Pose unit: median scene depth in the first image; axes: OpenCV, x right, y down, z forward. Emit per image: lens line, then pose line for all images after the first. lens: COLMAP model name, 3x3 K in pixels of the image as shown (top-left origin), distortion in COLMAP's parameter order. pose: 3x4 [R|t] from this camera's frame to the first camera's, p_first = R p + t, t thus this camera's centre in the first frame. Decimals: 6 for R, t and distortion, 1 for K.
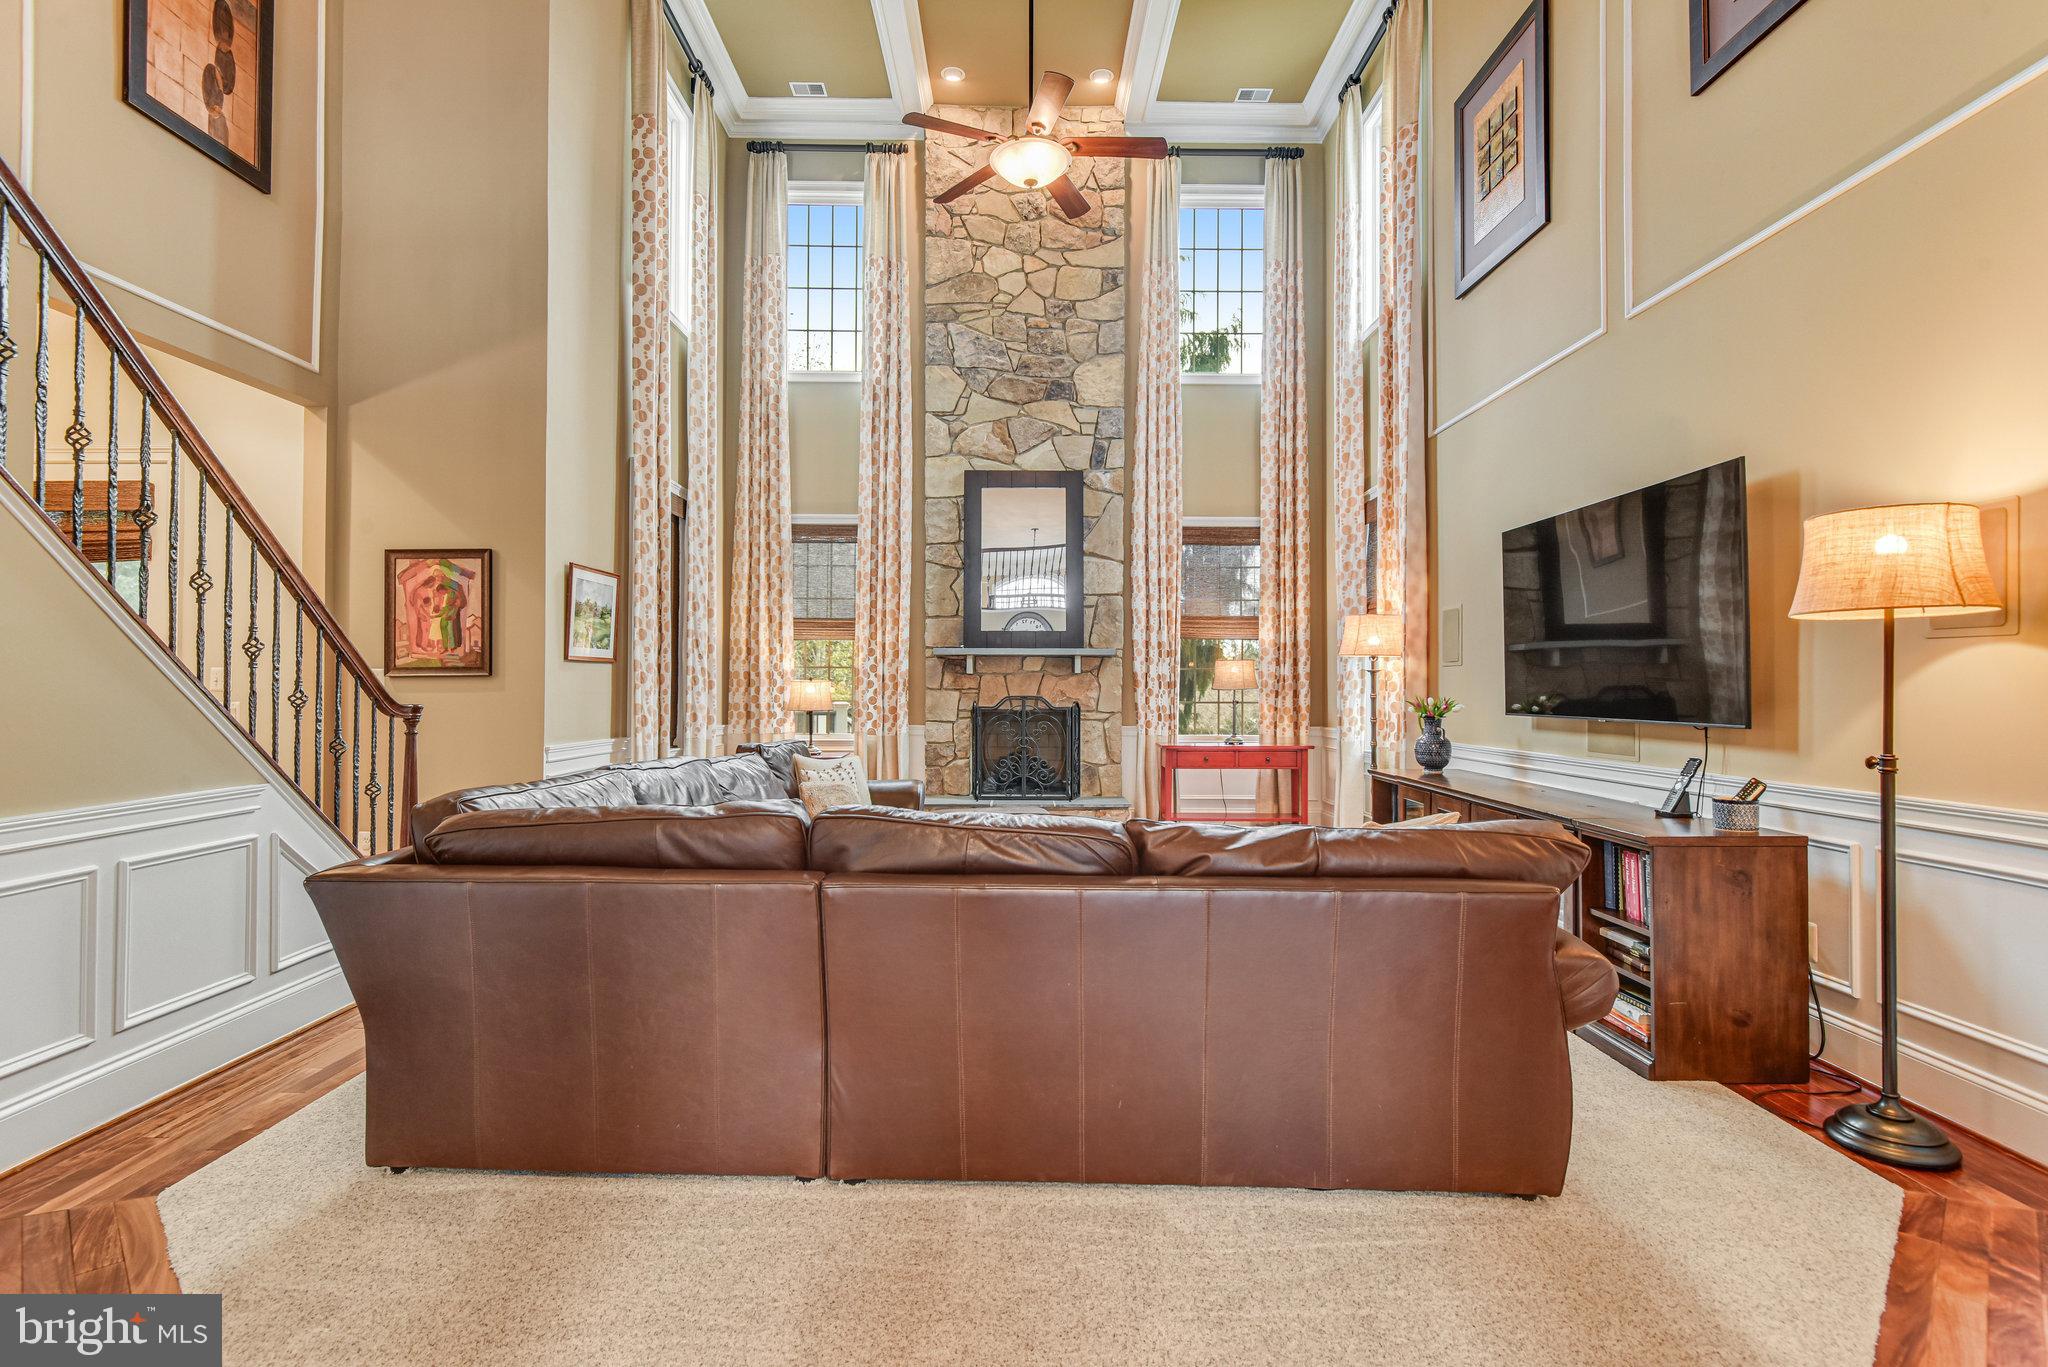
lens RADIAL K [[989.5, 0, 1009.3], [0, 989.5, 677.2], [0, 0, 1]] dist [0.008335, -0.007007]
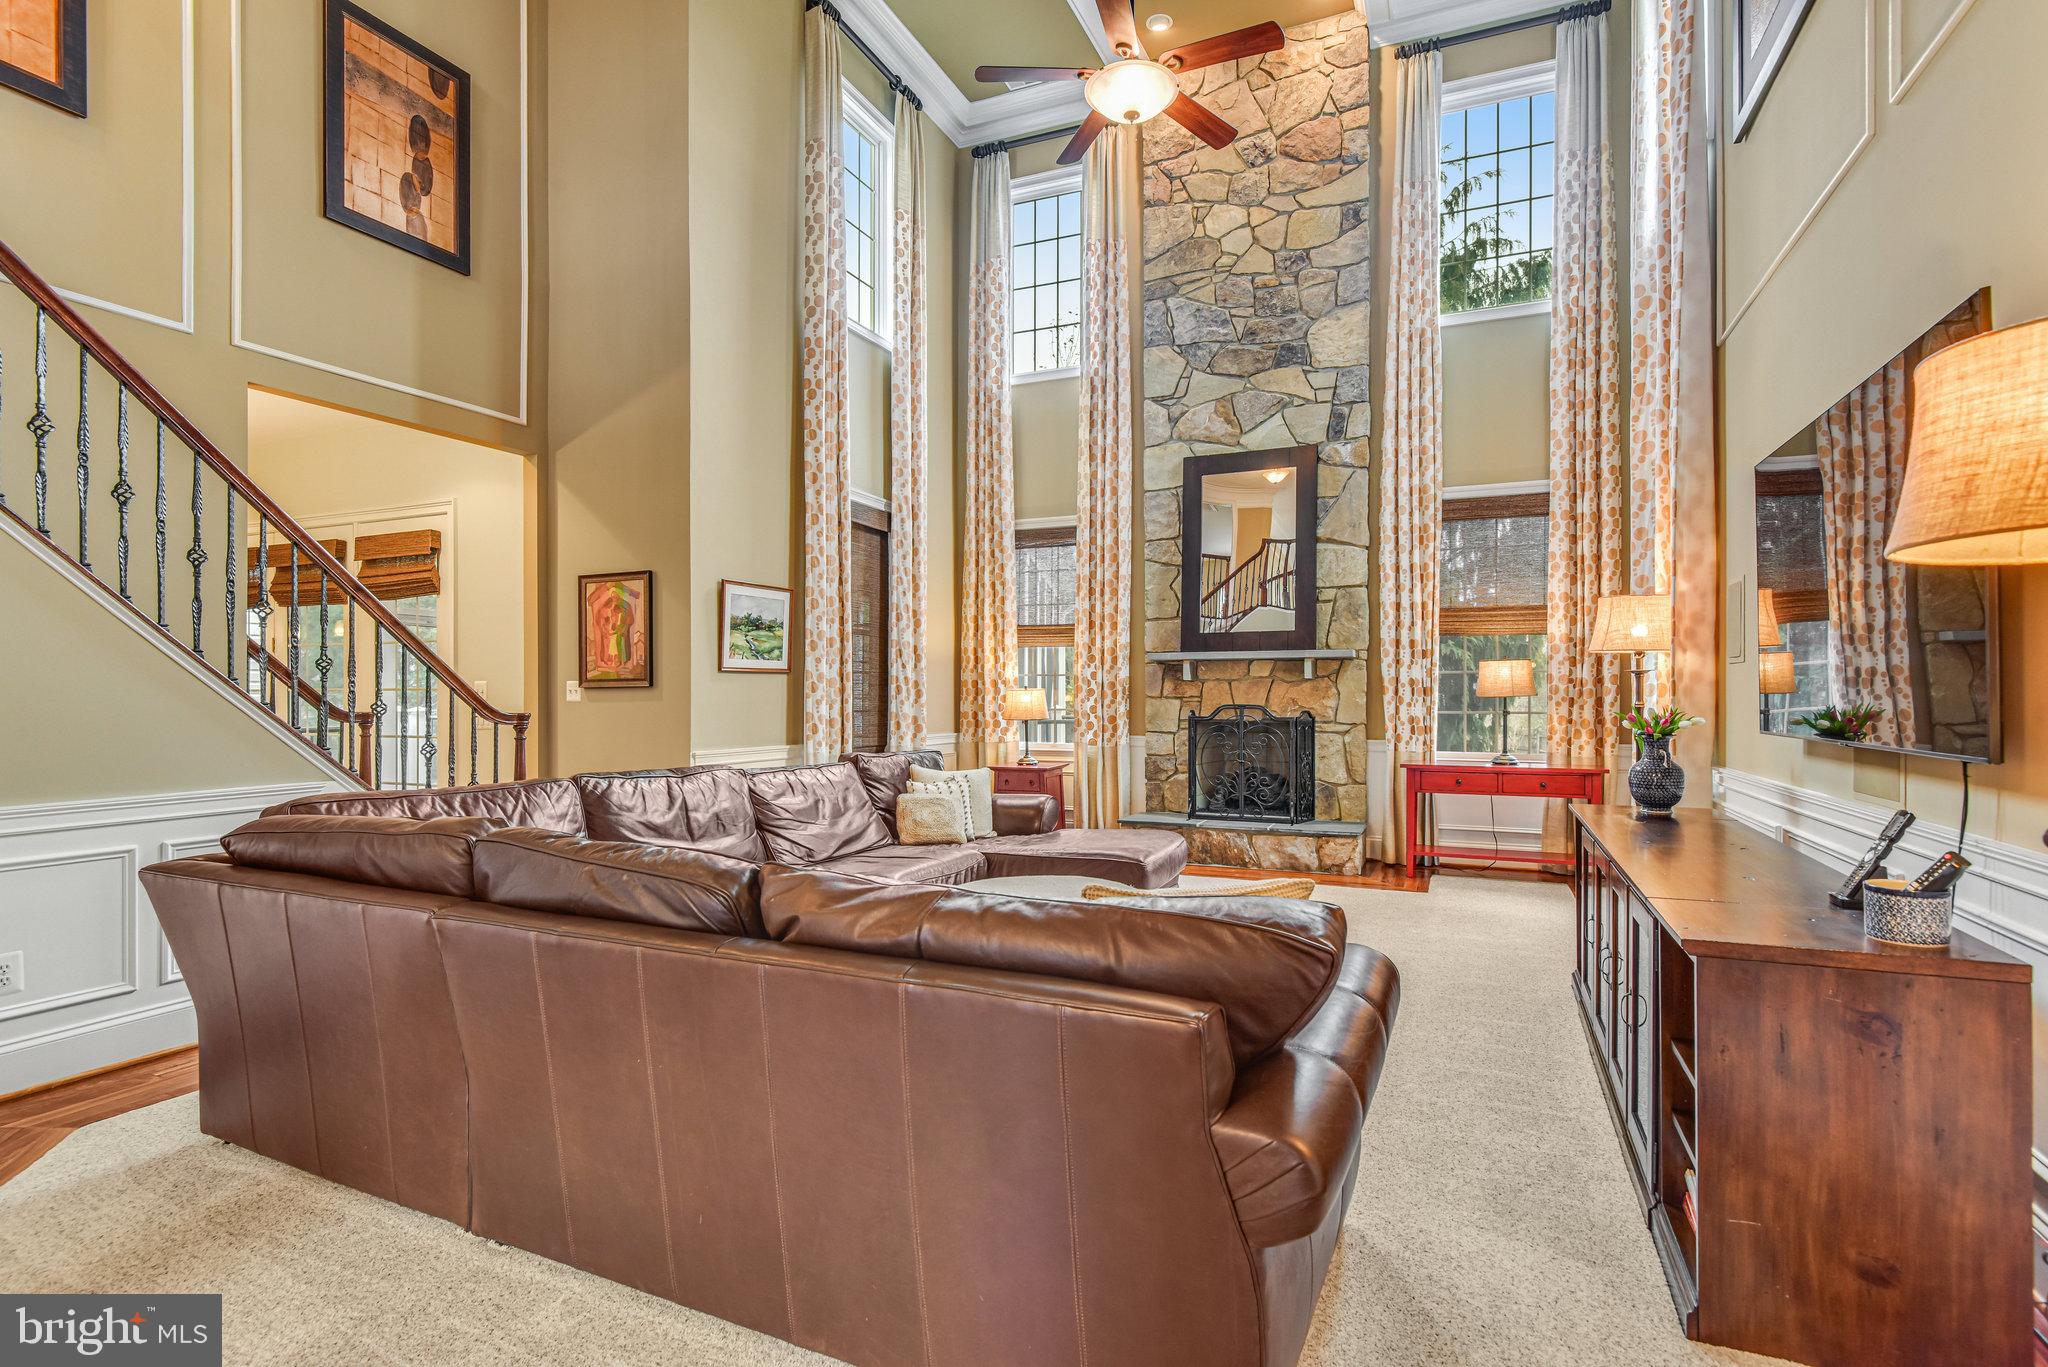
lens RADIAL K [[989.5, 0, 1026.7], [0, 989.5, 698.1], [0, 0, 1]] dist [0.008335, -0.007007]
pose [[0.919358, -0.002695, -0.393412, 0.232942], [0.007814, 0.999904, 0.011410, 0.001654], [0.393344, -0.013564, 0.919291, 0.130588]]
